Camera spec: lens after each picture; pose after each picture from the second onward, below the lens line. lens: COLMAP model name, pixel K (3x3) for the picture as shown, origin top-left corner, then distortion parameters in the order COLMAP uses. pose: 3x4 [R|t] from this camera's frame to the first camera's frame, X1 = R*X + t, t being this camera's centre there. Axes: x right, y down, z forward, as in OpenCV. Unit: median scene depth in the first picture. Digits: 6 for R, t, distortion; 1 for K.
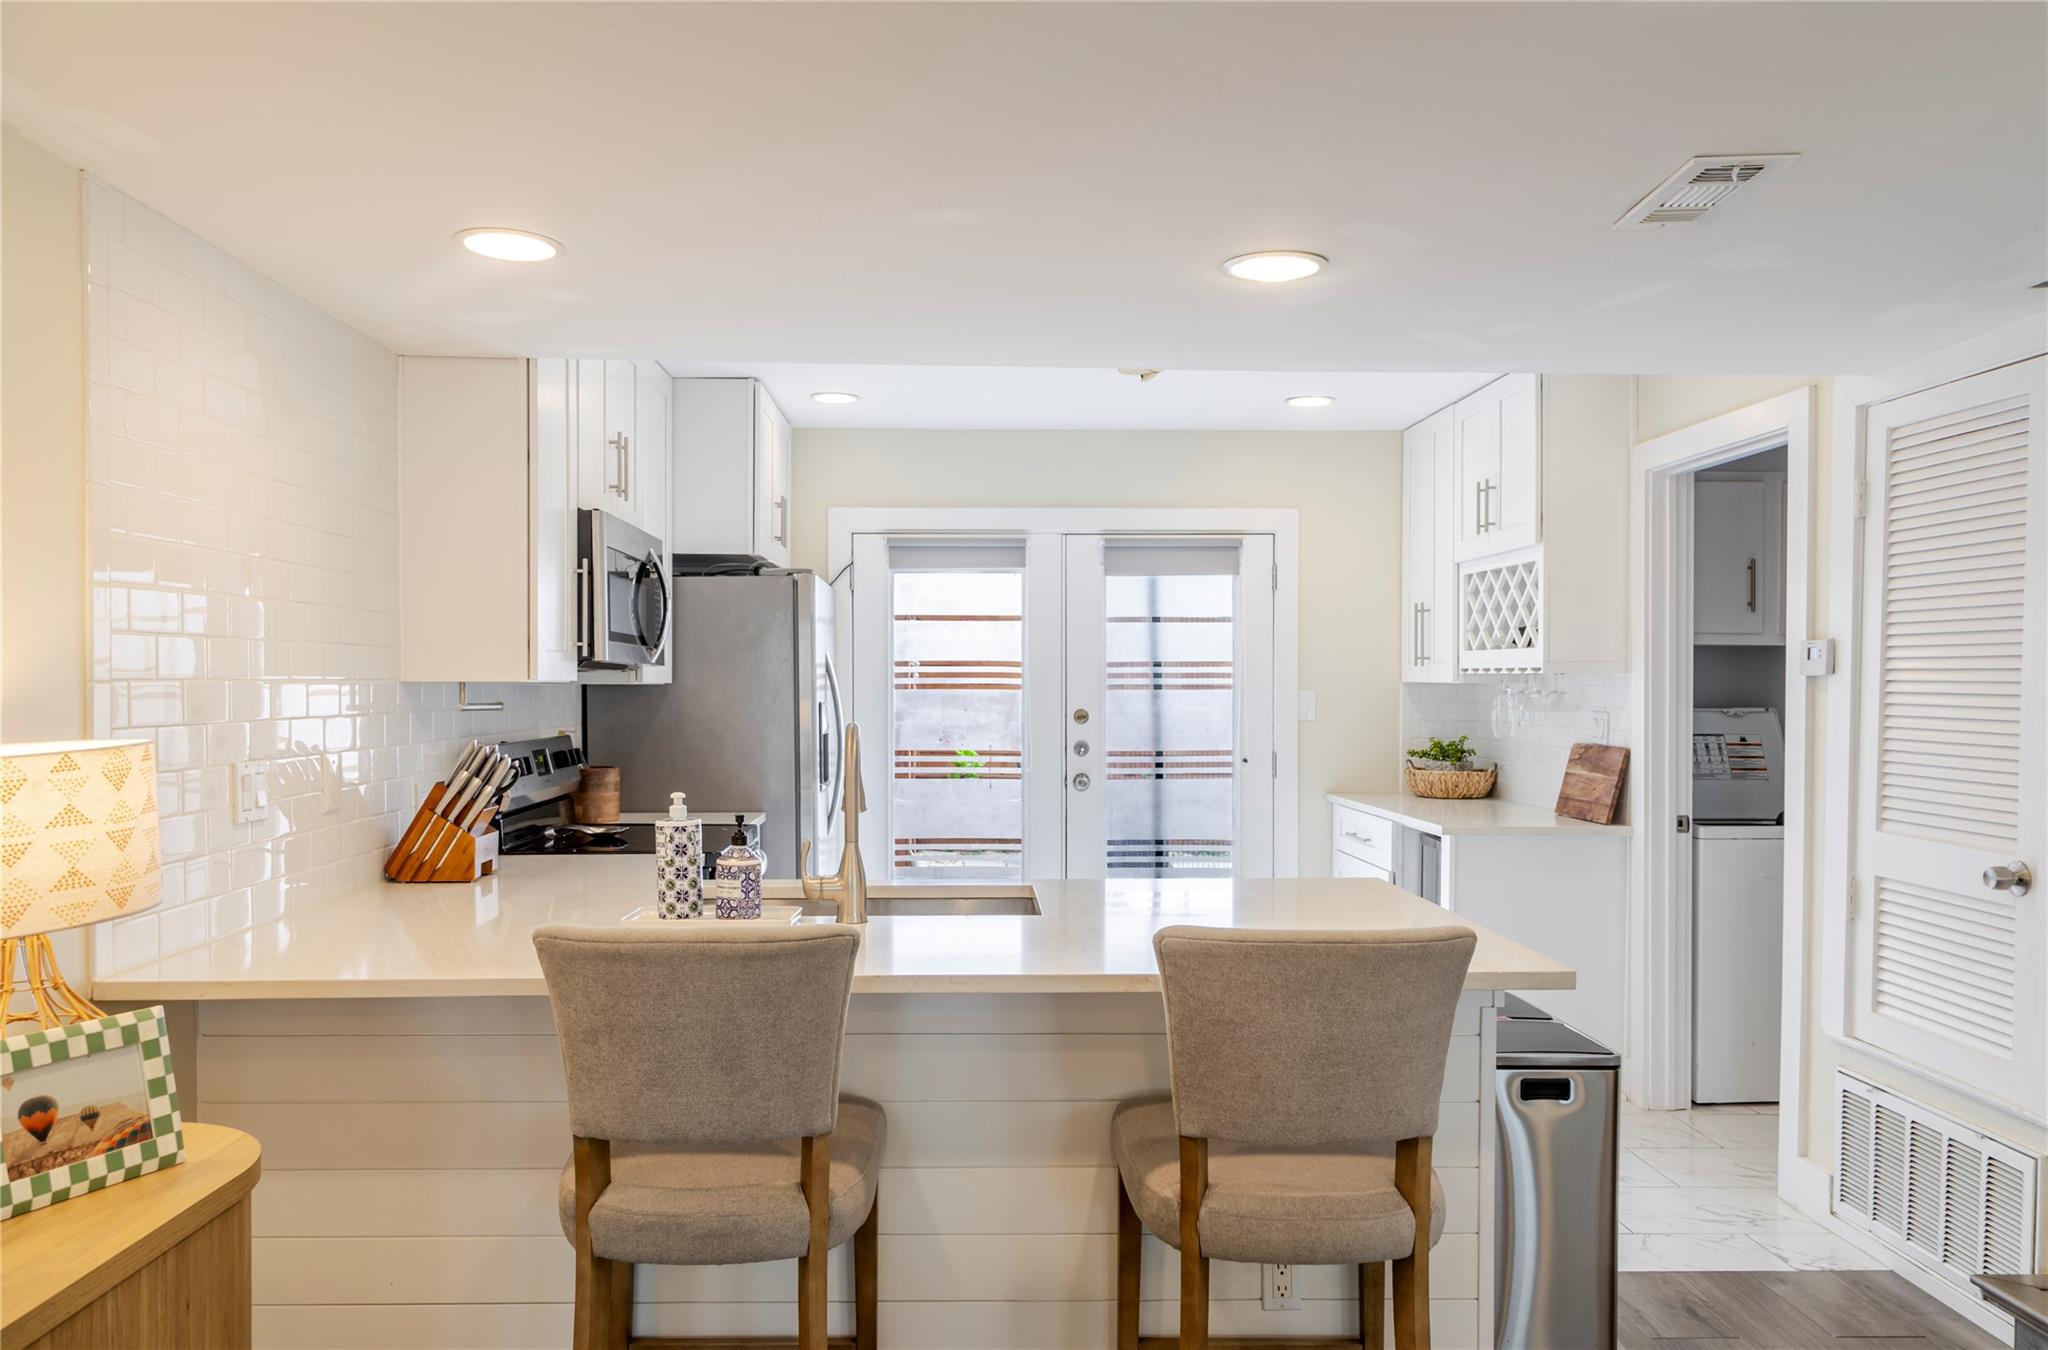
lens RADIAL K [[1429.8, 0, 1019.8], [0, 1429.8, 785.9], [0, 0, 1]] dist [-0.009051, -0.006819]
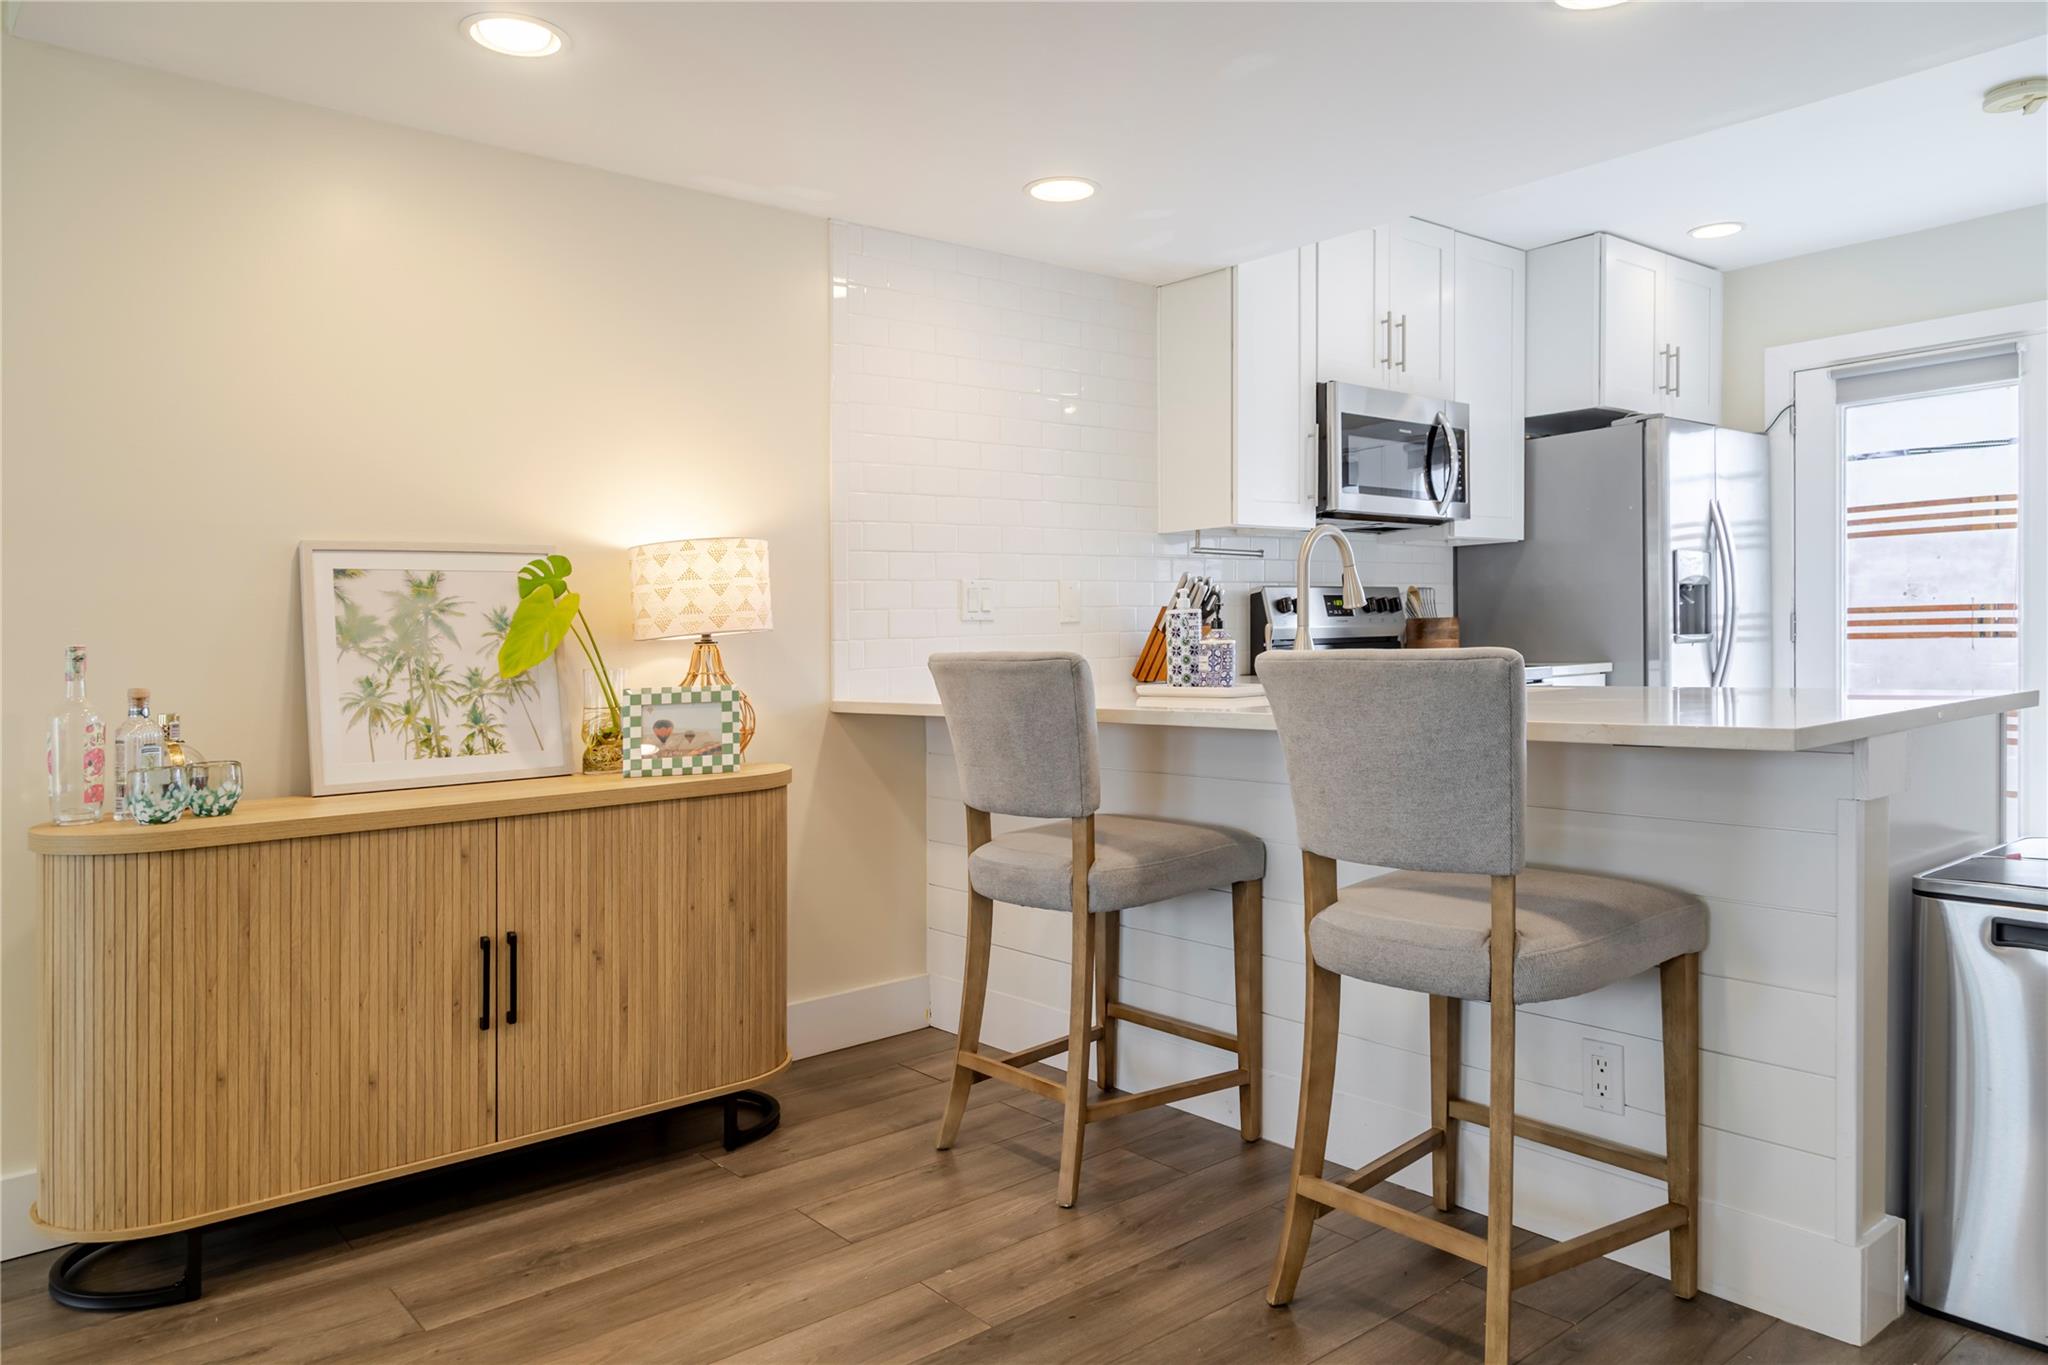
lens RADIAL K [[1372.4, 0, 1019.9], [0, 1372.4, 721.6], [0, 0, 1]] dist [0.001795, 0.002432]
pose [[0.615336, 0.031121, -0.787650, 0.572817], [-0.027815, 0.999455, 0.017759, 0.095353], [0.787774, 0.010981, 0.615867, 0.131935]]
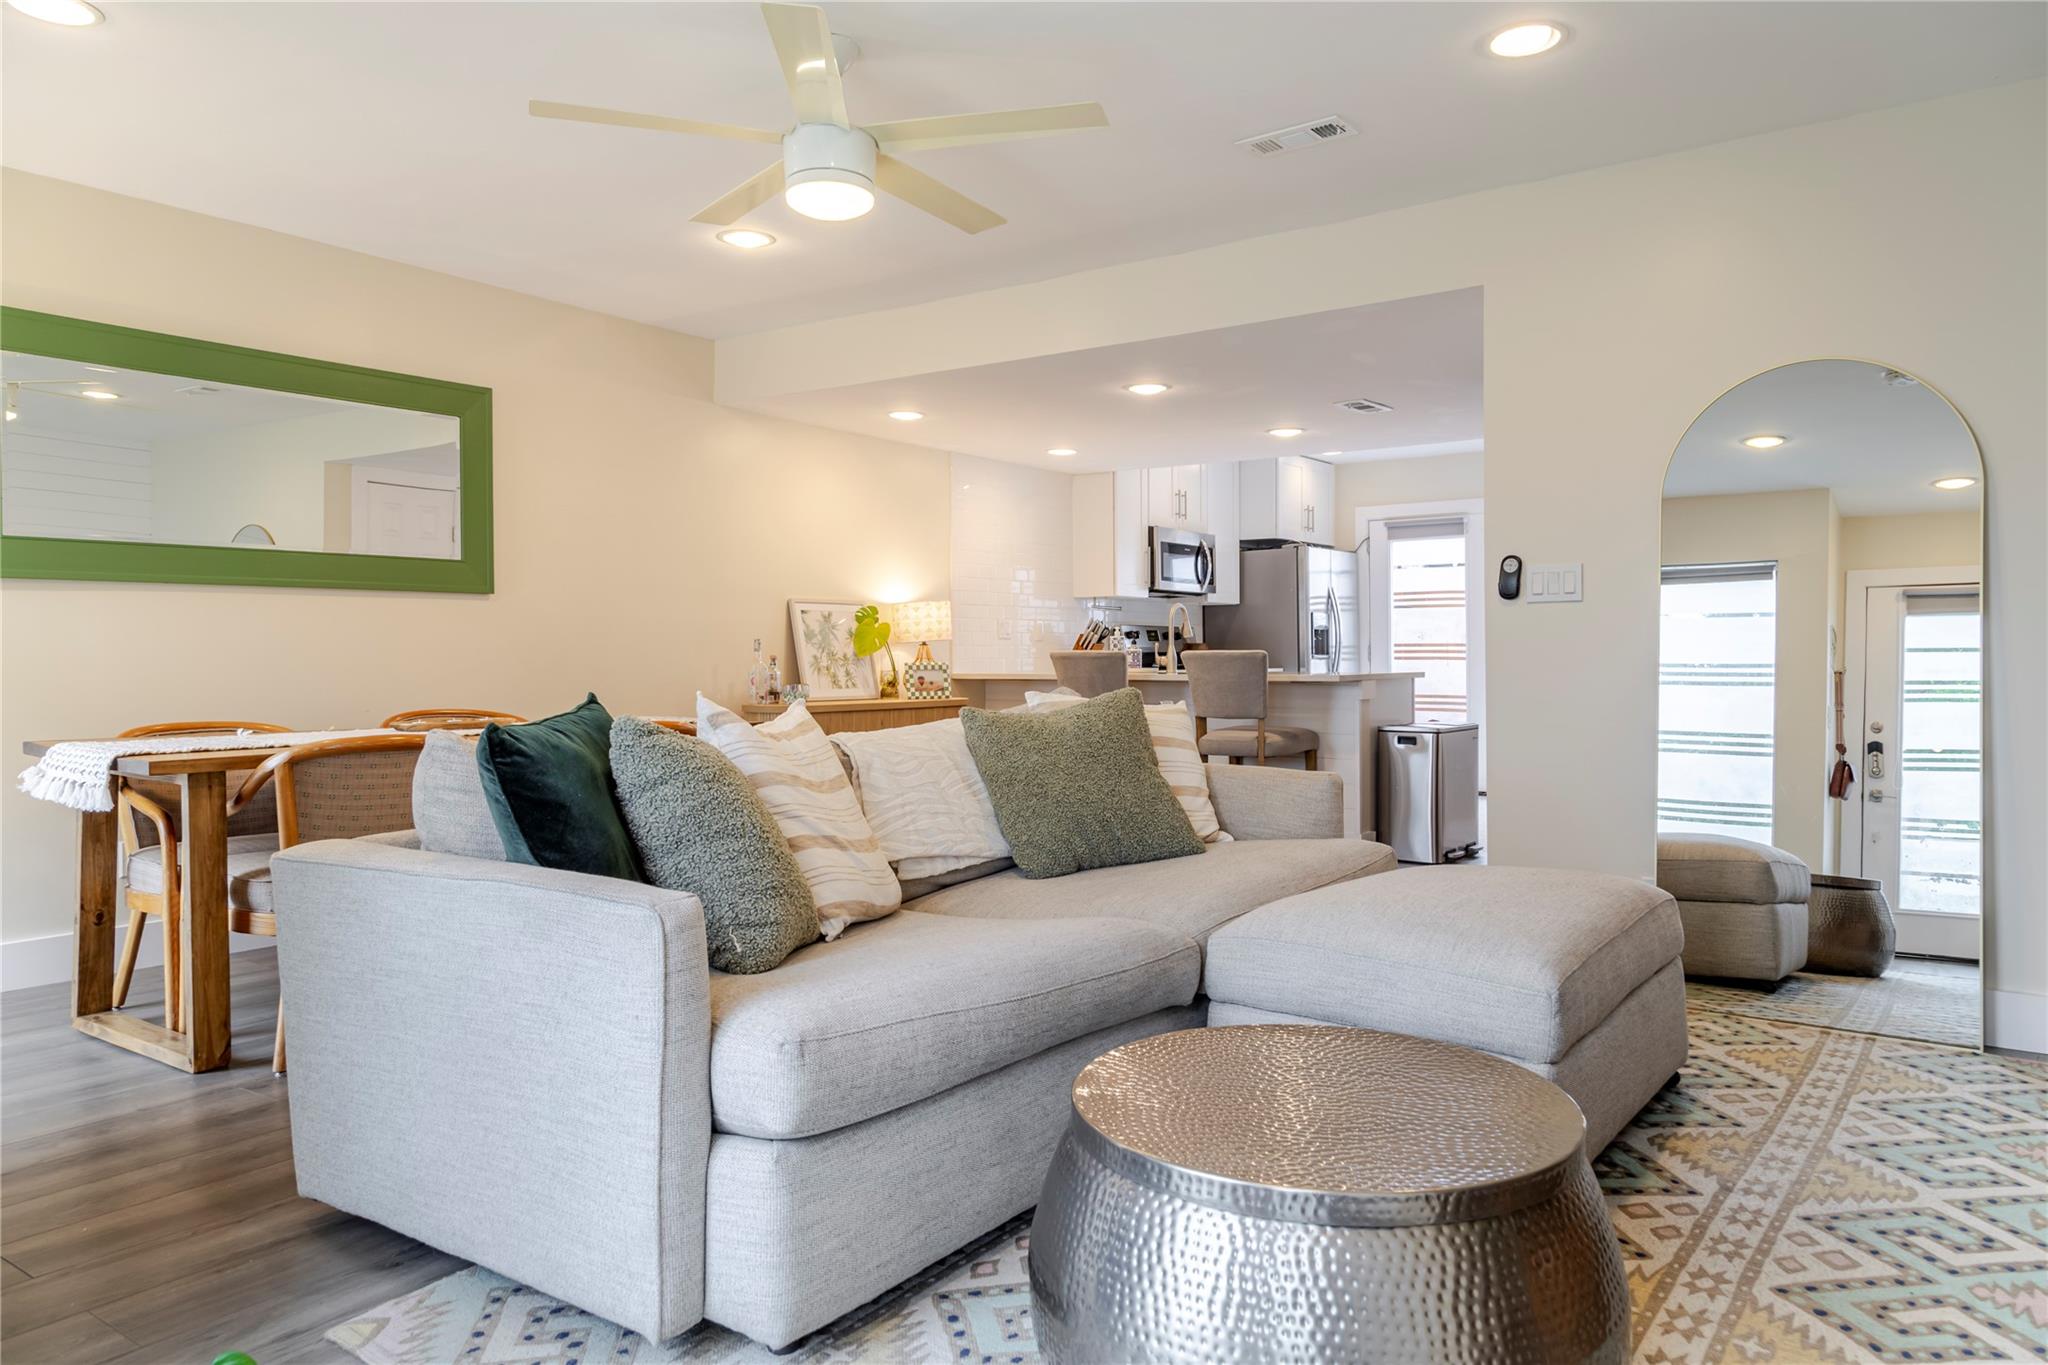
lens RADIAL K [[1405.1, 0, 1024.0], [0, 1405.1, 682.5], [0, 0, 1]] dist [0.008738, -0.002665]
pose [[0.784211, 0.009156, -0.620426, 1.293354], [-0.040024, 0.998555, -0.035854, 0.211552], [0.619202, 0.052949, 0.783445, -1.273758]]
